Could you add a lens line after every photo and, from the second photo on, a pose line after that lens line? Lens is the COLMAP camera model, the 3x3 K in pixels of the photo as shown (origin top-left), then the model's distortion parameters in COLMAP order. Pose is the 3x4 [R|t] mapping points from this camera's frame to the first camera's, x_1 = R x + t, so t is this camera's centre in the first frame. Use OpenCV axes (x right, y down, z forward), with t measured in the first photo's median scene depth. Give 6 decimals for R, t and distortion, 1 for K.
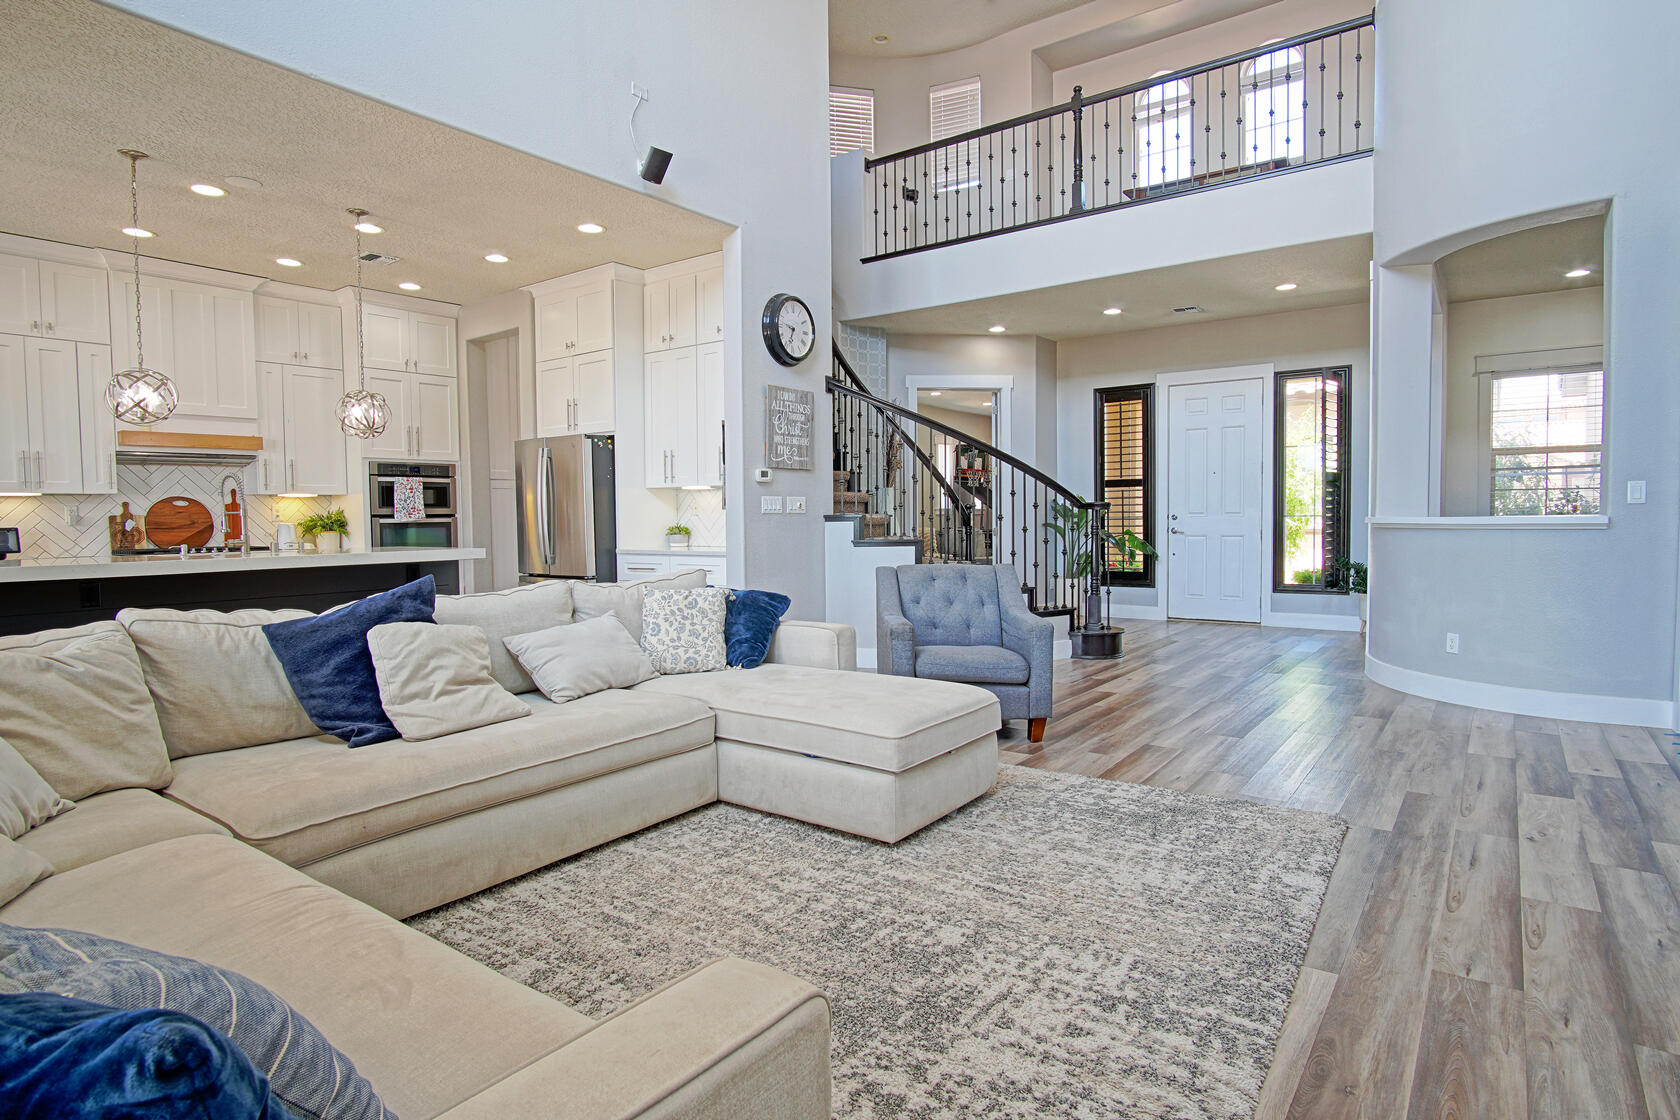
lens RADIAL K [[893.4, 0, 838.7], [0, 893.4, 562.9], [0, 0, 1]] dist [-0.027329, 0.003389]
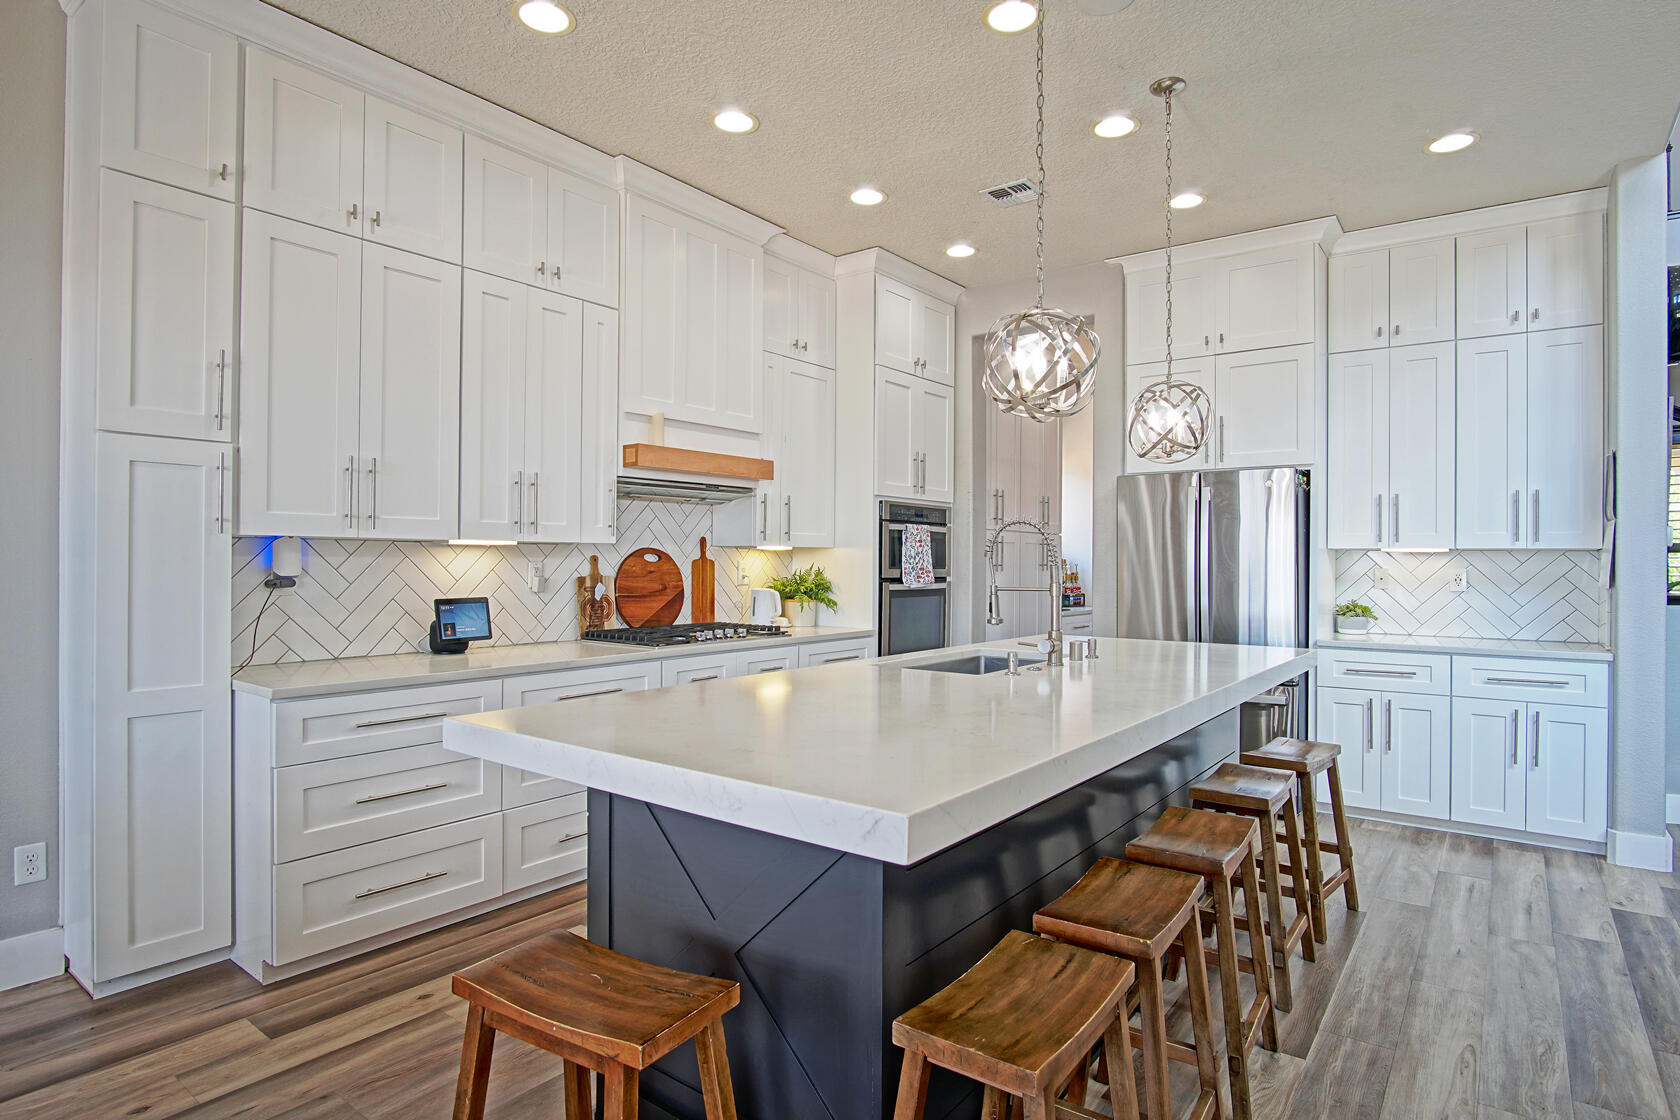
lens RADIAL K [[893.4, 0, 843.2], [0, 893.4, 557.2], [0, 0, 1]] dist [-0.027329, 0.003389]
pose [[0.999842, 0.017786, -0.000077, -0.585600], [-0.017760, 0.998094, -0.059104, -0.030502], [-0.000974, 0.059096, 0.998252, 0.323643]]
